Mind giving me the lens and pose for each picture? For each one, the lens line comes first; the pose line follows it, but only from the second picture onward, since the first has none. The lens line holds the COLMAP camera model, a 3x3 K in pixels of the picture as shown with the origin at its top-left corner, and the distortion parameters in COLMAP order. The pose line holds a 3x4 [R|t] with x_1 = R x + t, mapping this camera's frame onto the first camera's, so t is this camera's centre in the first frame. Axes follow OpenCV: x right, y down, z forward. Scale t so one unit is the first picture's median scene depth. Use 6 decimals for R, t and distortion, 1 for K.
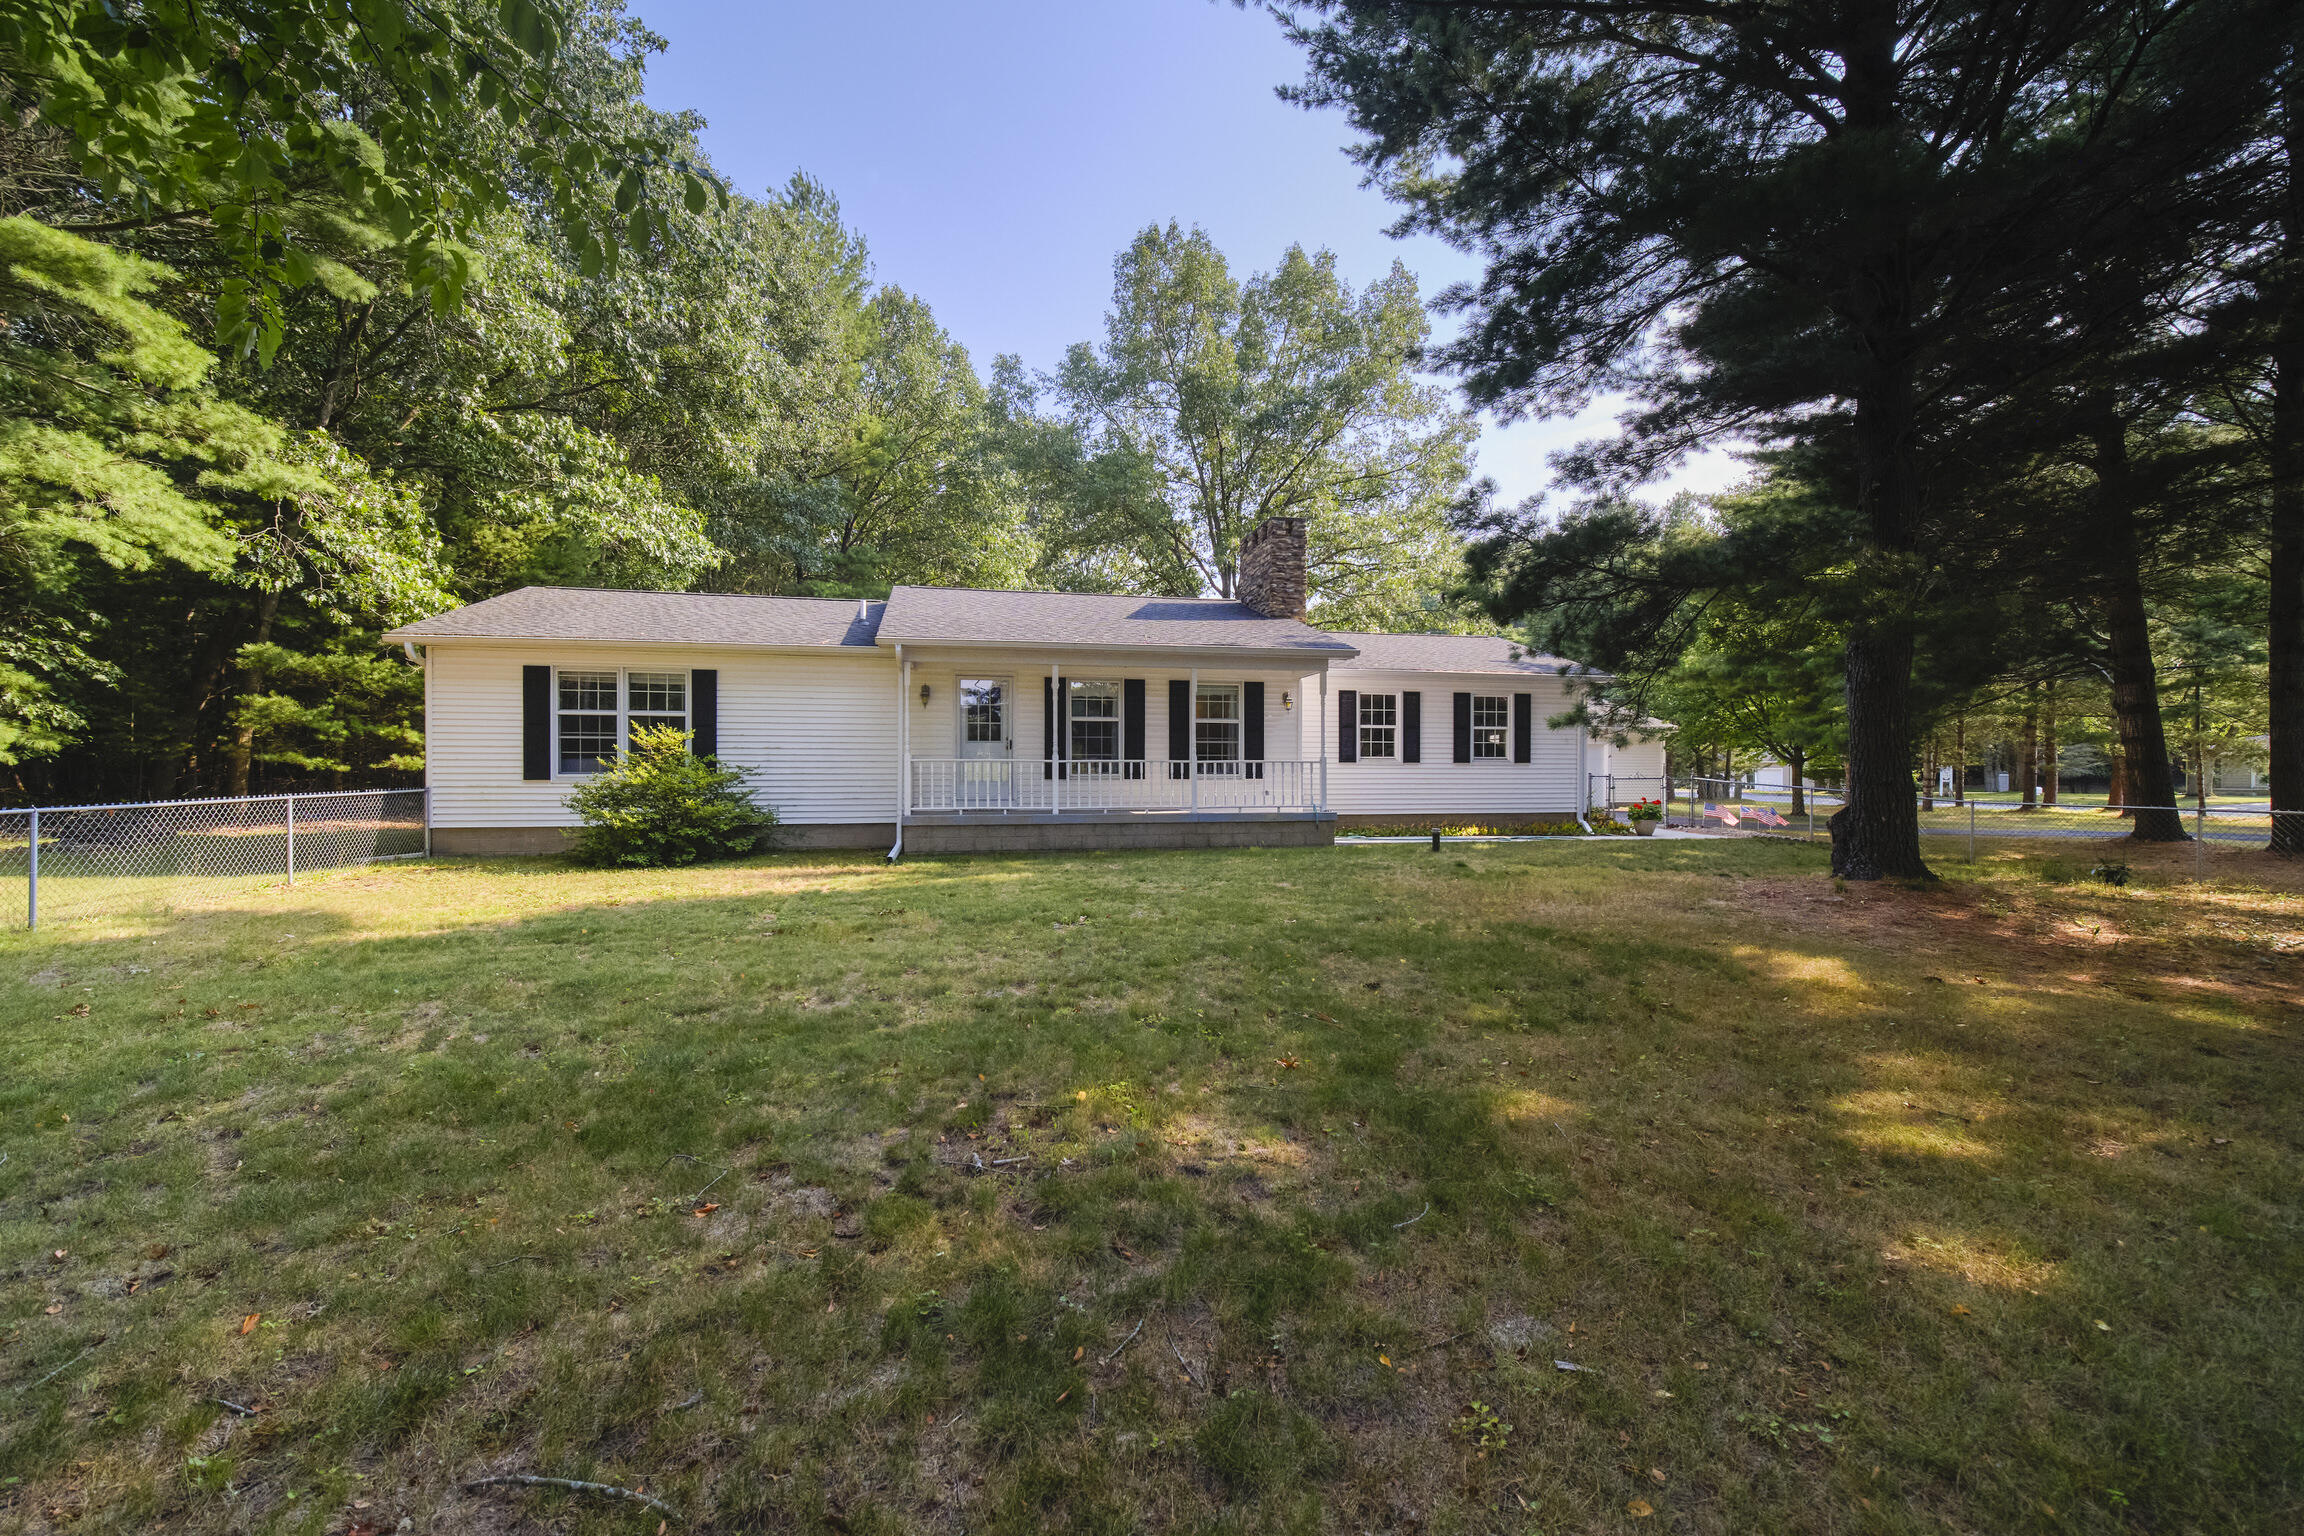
lens RADIAL K [[920.7, 0, 1140.9], [0, 920.7, 778.9], [0, 0, 1]] dist [-0.001170, -0.000751]
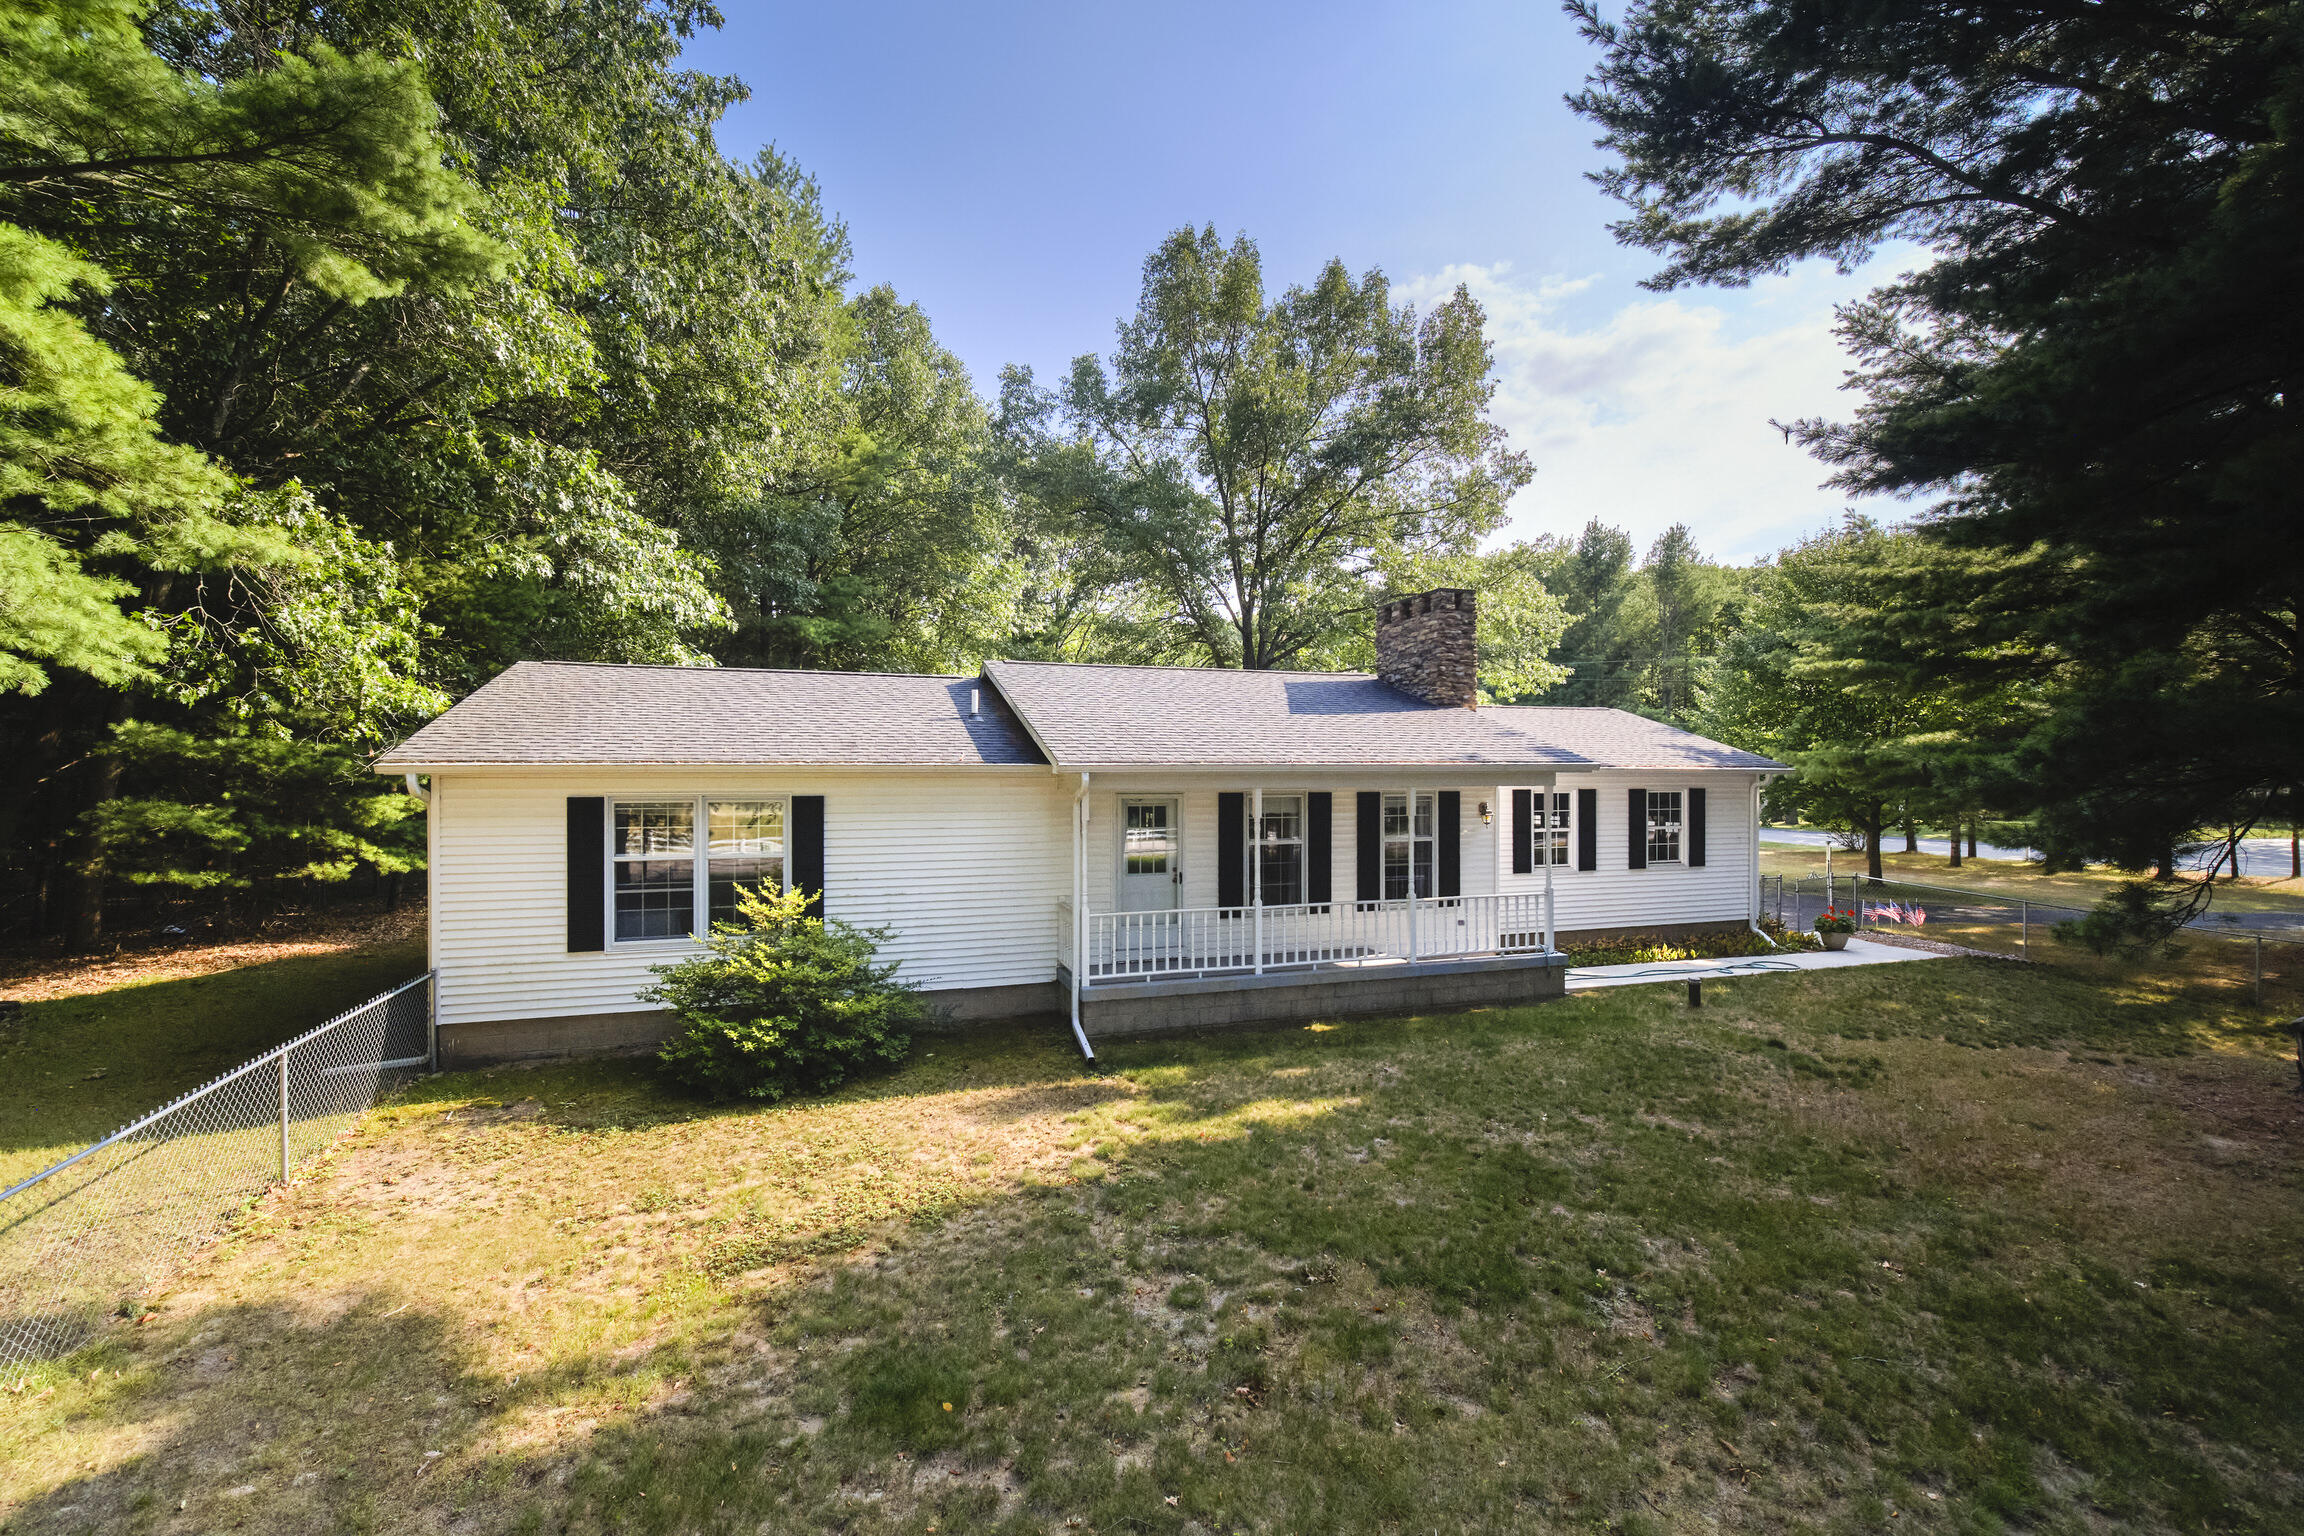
lens RADIAL K [[961.7, 0, 1141.8], [0, 961.7, 775.4], [0, 0, 1]] dist [-0.000460, 0.000633]
pose [[0.995501, -0.000433, 0.094750, -0.216884], [0.002145, 0.999836, -0.017971, -0.095460], [-0.094727, 0.018093, 0.995339, 0.142064]]
